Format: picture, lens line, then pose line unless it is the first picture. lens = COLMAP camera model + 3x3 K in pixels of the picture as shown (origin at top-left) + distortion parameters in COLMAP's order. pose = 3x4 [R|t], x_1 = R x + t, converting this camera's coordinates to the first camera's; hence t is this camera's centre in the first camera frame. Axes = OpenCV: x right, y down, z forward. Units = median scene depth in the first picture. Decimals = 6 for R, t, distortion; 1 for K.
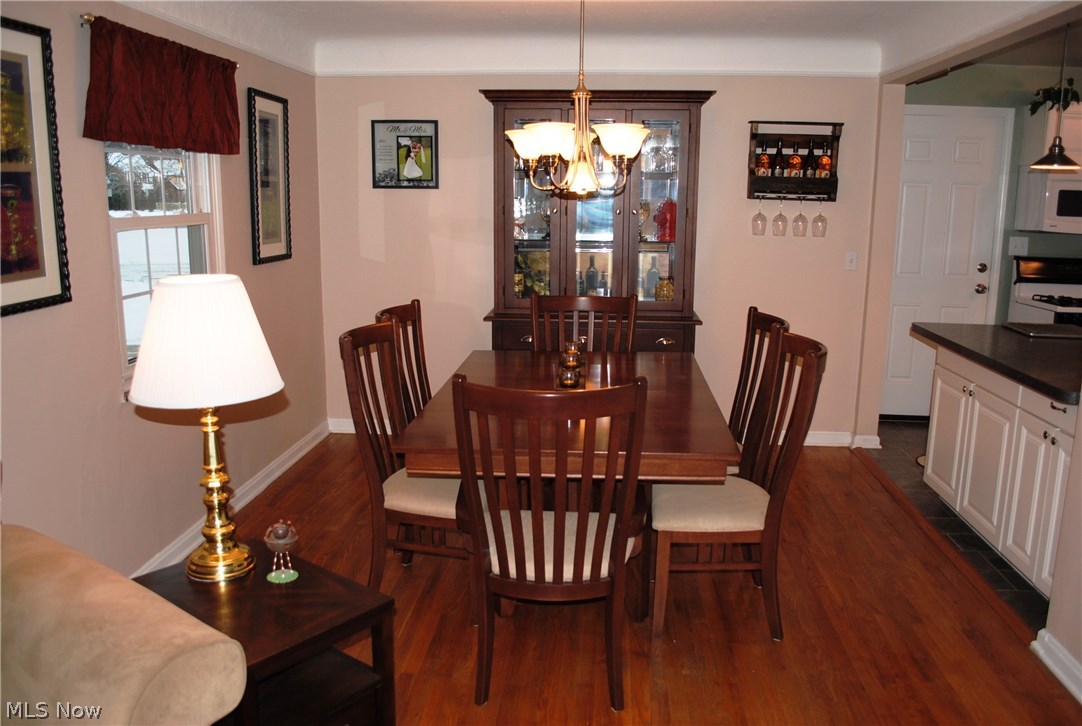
lens RADIAL K [[857.6, 0, 565.3], [0, 857.6, 372.5], [0, 0, 1]] dist [-0.081752, 0.008741]
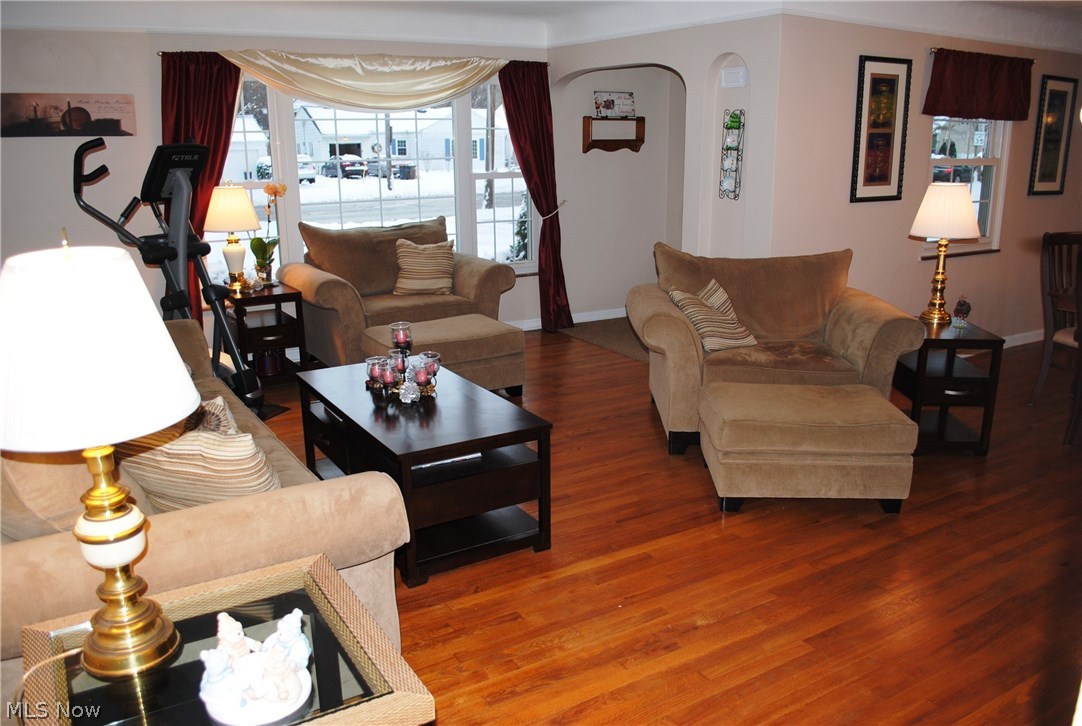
lens RADIAL K [[857.6, 0, 543.5], [0, 857.6, 365.6], [0, 0, 1]] dist [-0.081752, 0.008741]
pose [[0.560121, 0.188720, -0.806628, 0.605551], [-0.154194, 0.980441, 0.122313, 0.184383], [0.813934, 0.055867, 0.578265, -0.804086]]
